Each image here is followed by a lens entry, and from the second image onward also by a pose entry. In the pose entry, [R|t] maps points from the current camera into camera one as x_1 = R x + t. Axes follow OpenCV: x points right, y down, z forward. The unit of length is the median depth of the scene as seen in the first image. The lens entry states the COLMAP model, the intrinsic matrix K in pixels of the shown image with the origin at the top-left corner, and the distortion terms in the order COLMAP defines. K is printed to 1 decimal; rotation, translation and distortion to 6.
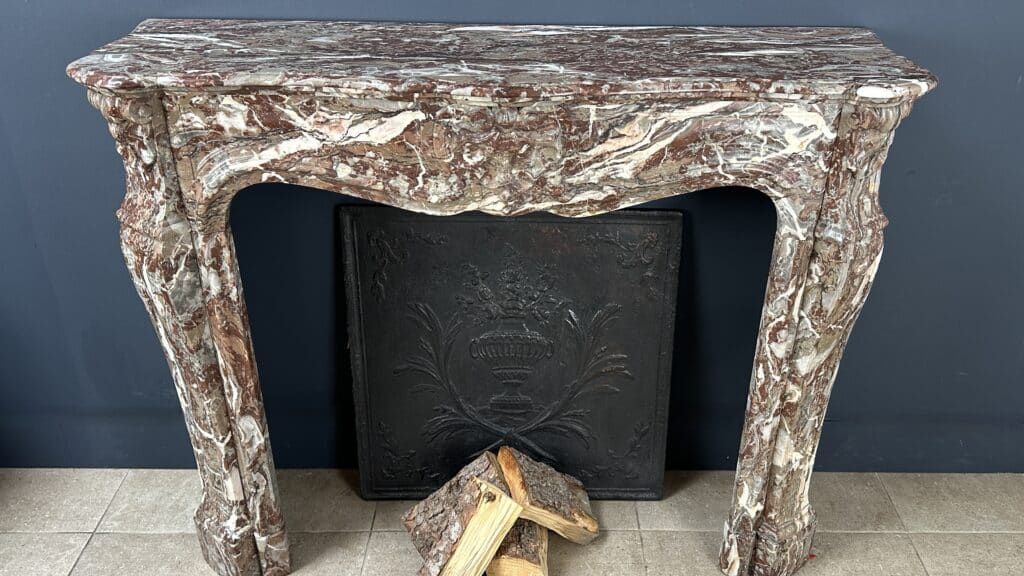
lens RADIAL K [[874.4, 0, 552.1], [0, 874.4, 324.1], [0, 0, 1]] dist [0.220045, -0.512347]
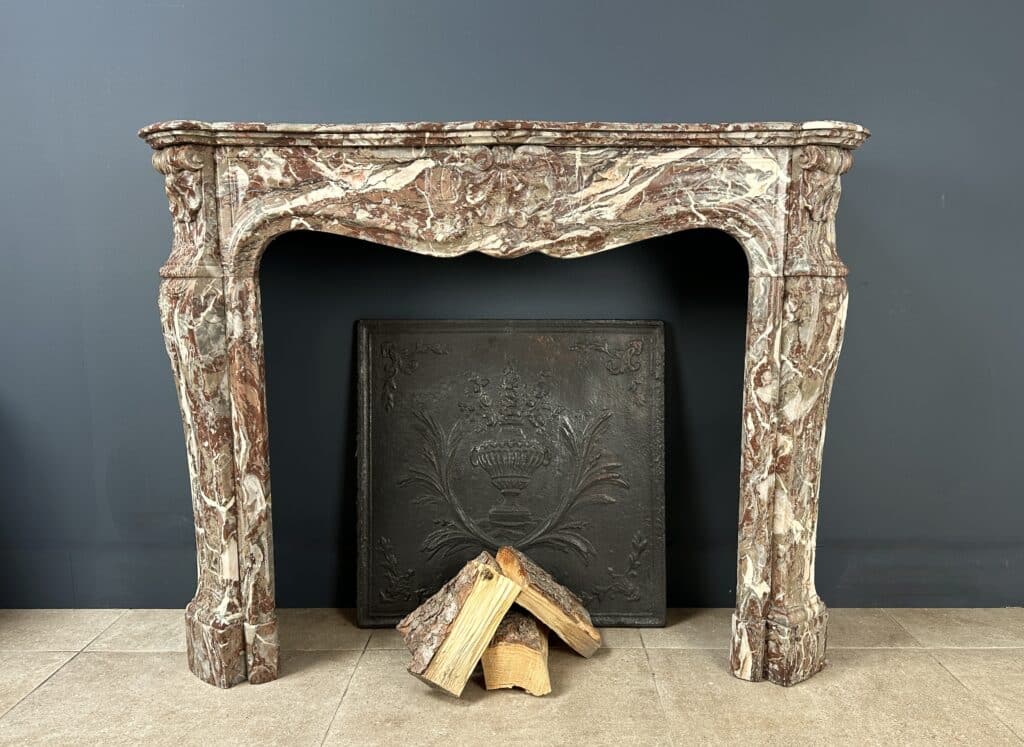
lens RADIAL K [[767.3, 0, 533.5], [0, 767.3, 397.6], [0, 0, 1]] dist [0.156097, -0.274631]
pose [[0.999653, -0.018888, -0.018340, -0.000044], [0.010497, 0.924808, -0.380290, 0.415654], [0.024144, 0.379965, 0.924686, 0.162464]]
